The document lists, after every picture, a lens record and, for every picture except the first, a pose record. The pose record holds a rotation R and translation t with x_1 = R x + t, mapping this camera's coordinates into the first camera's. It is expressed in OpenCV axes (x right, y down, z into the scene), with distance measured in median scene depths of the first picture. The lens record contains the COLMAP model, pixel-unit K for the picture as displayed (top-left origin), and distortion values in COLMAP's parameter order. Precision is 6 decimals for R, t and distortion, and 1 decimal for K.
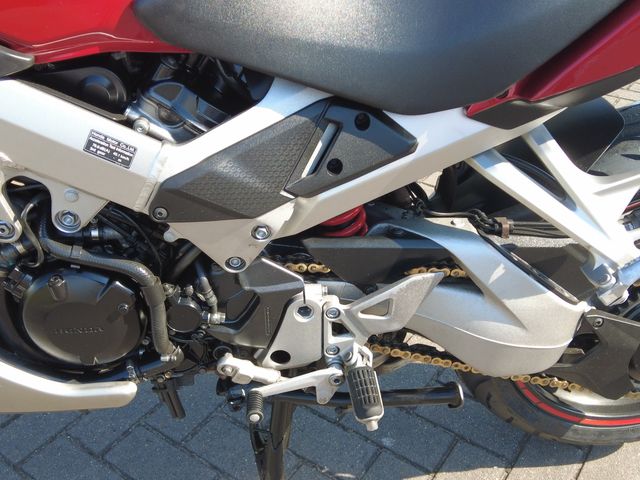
lens RADIAL K [[738.4, 0, 320.0], [0, 738.4, 240.0], [0, 0, 1]] dist [0.115472, -0.518371]
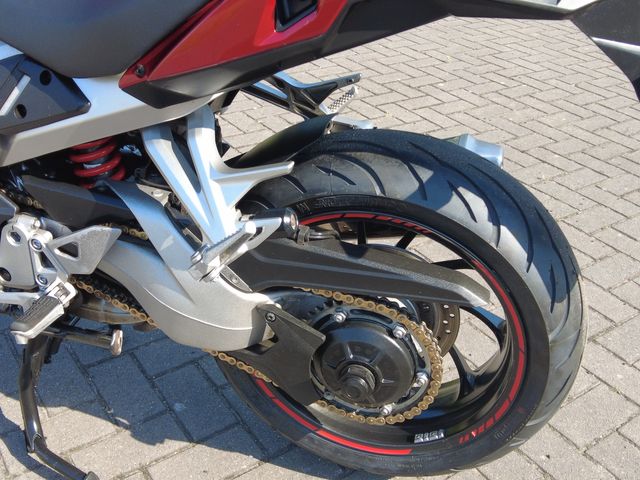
lens RADIAL K [[721.1, 0, 320.0], [0, 721.1, 240.0], [0, 0, 1]] dist [0.051021, -0.027514]
pose [[0.936800, 0.228278, -0.265133, 0.724117], [-0.242099, 0.970041, -0.020213, 0.007406], [0.252576, 0.083124, 0.964000, 0.009827]]
